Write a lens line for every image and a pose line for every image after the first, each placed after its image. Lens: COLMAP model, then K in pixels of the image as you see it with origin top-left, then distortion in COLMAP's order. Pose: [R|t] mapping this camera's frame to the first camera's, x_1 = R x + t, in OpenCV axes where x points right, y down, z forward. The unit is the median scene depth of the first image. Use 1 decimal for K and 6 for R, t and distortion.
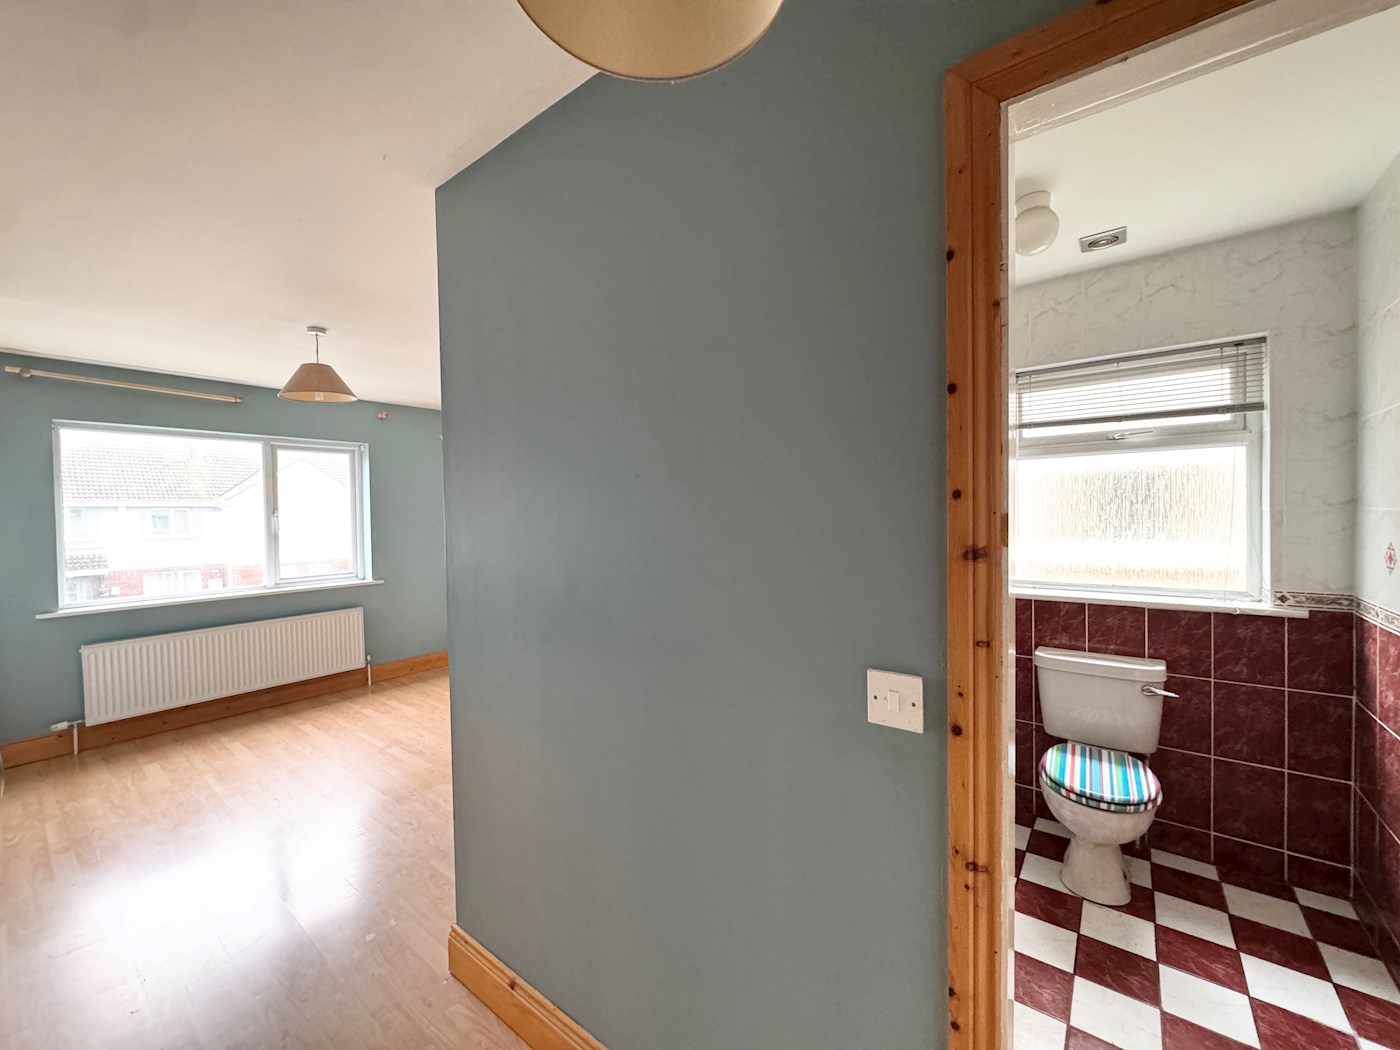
lens RADIAL K [[557.9, 0, 699.6], [0, 557.9, 522.7], [0, 0, 1]] dist [-0.001135, -0.000107]
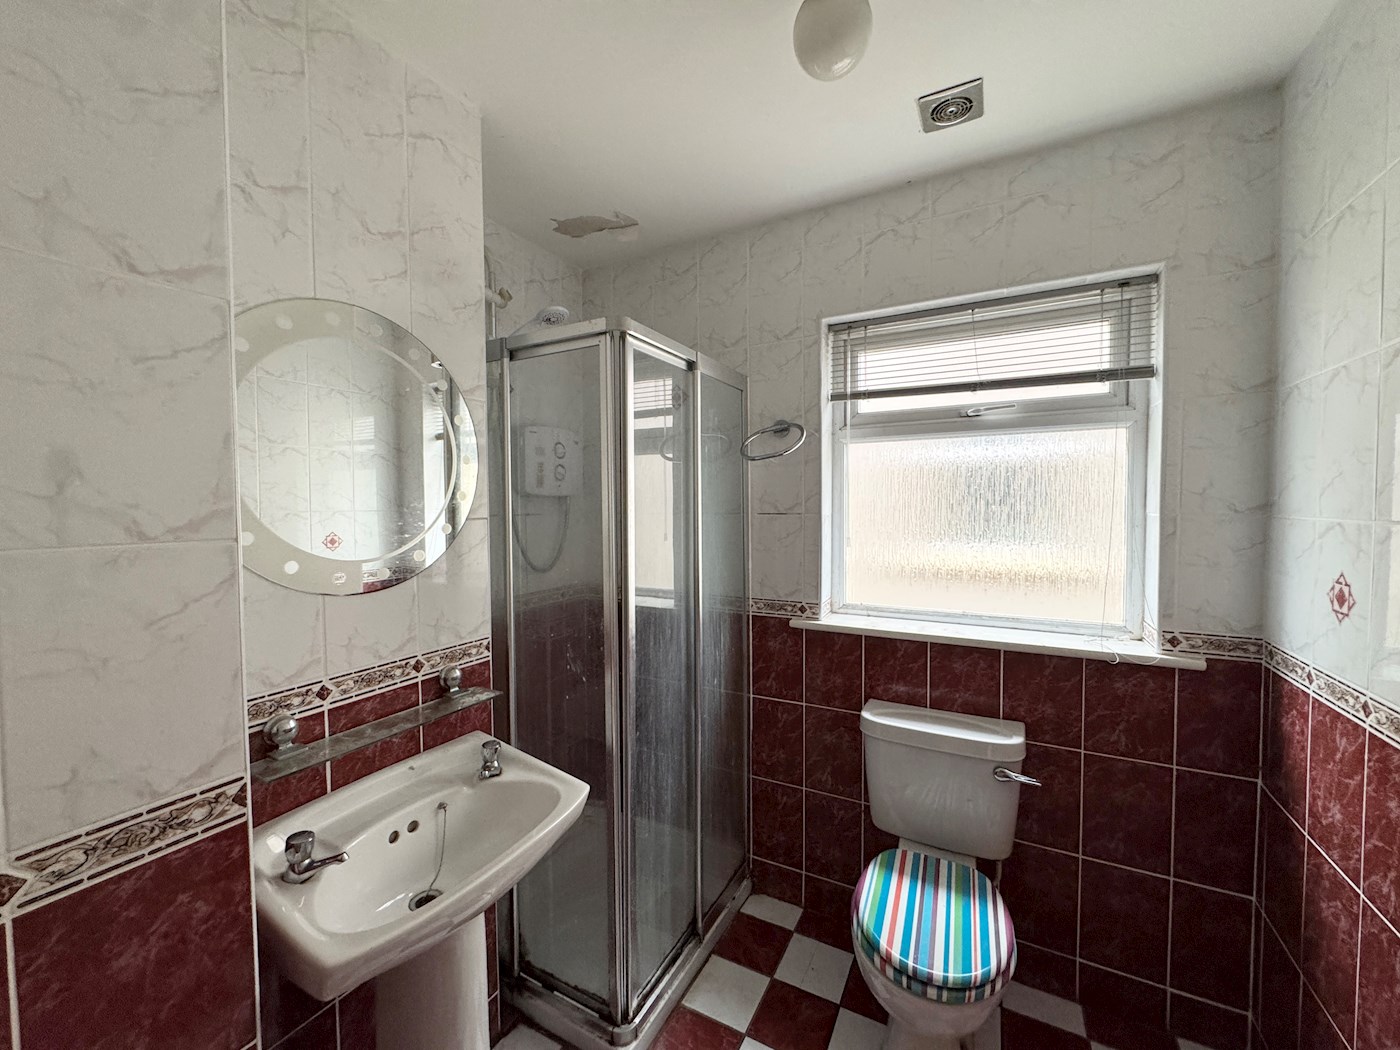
lens RADIAL K [[557.9, 0, 696.4], [0, 557.9, 522.9], [0, 0, 1]] dist [-0.001135, -0.000107]
pose [[0.986872, 0.004888, 0.161430, 0.318675], [-0.007562, 0.999844, 0.015951, -0.021176], [-0.161327, -0.016962, 0.986755, 0.384754]]
